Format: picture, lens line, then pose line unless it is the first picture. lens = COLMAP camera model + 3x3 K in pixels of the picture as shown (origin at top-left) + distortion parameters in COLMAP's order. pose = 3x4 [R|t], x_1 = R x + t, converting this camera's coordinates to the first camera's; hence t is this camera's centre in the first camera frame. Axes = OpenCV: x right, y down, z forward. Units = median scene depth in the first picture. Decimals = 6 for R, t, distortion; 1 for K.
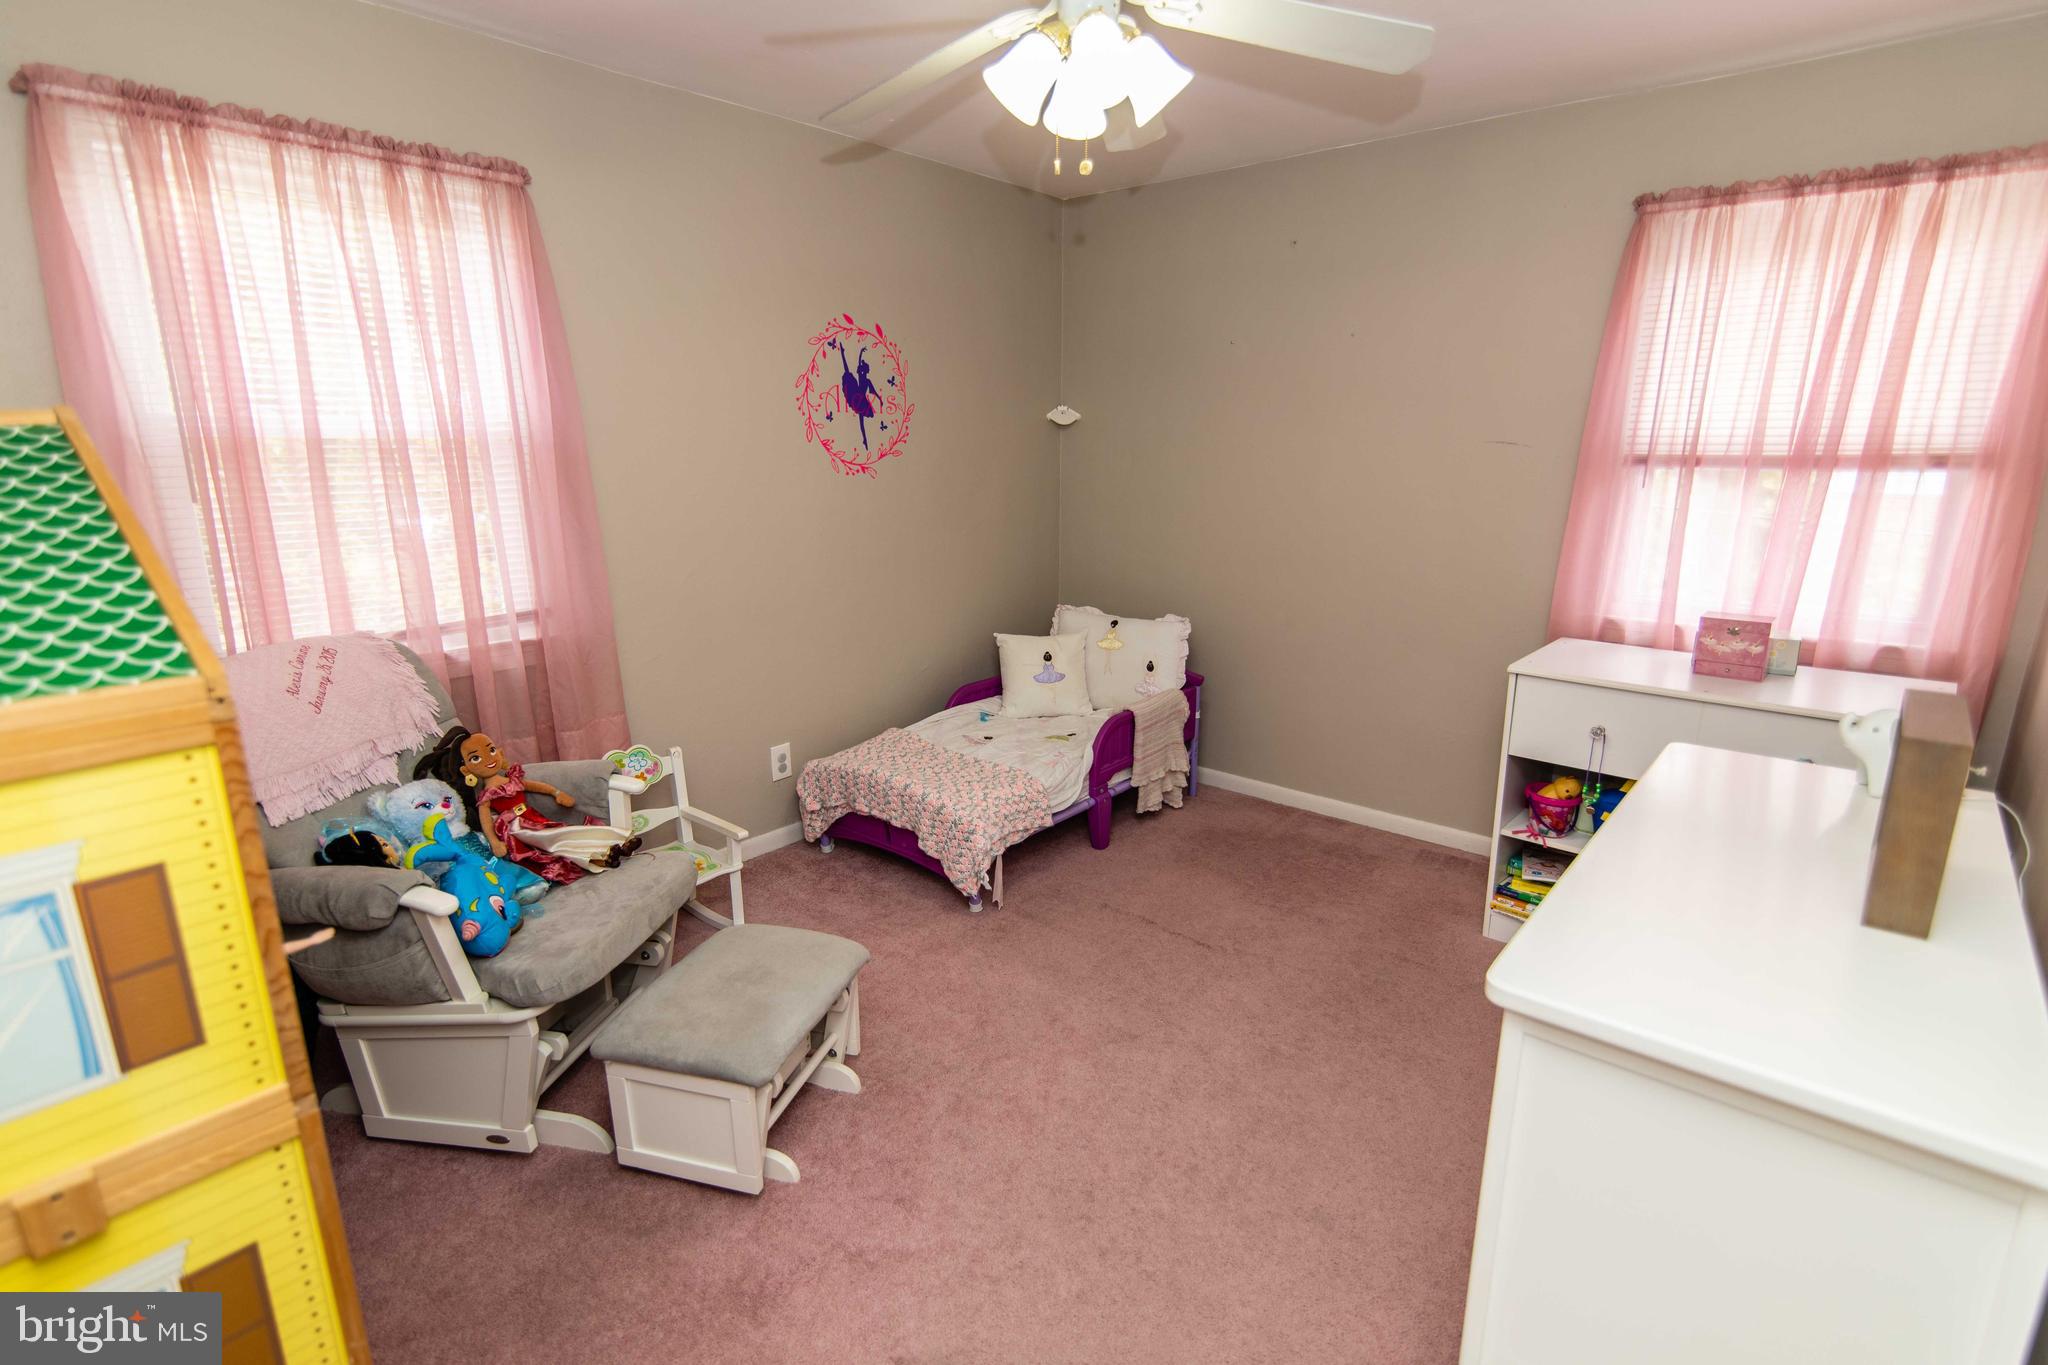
lens RADIAL K [[1014.1, 0, 1018.1], [0, 1014.1, 683.6], [0, 0, 1]] dist [0.000070, -0.000663]
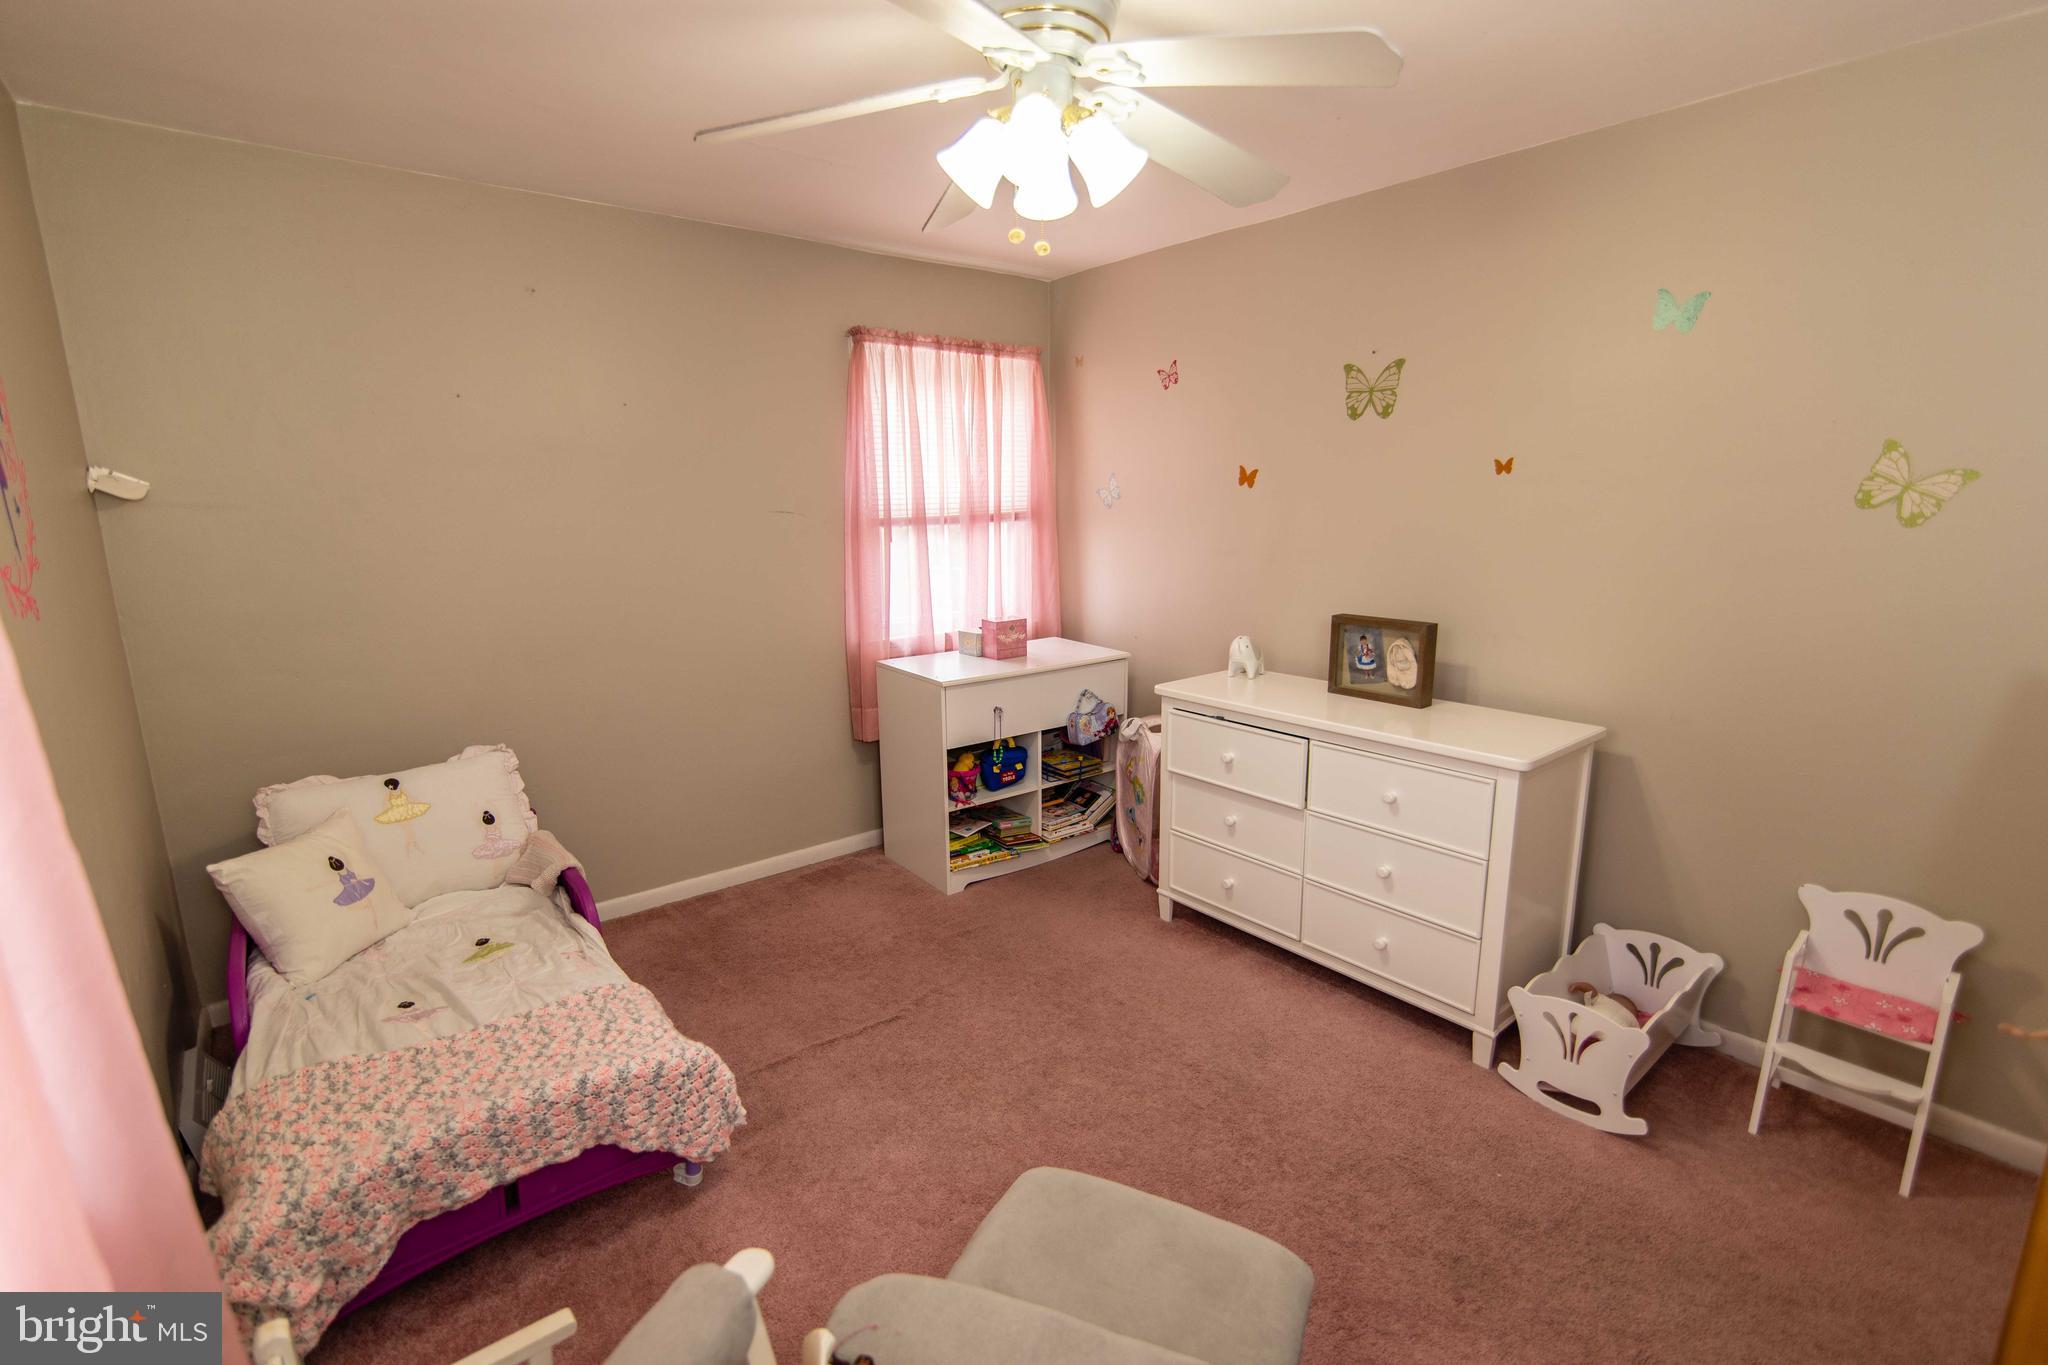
lens RADIAL K [[922.2, 0, 1020.2], [0, 922.2, 693.5], [0, 0, 1]] dist [0.001851, 0.000502]
pose [[0.172286, -0.203923, 0.963708, -0.565826], [0.250502, 0.955244, 0.157349, -0.146729], [-0.952663, 0.214301, 0.215659, 0.595079]]
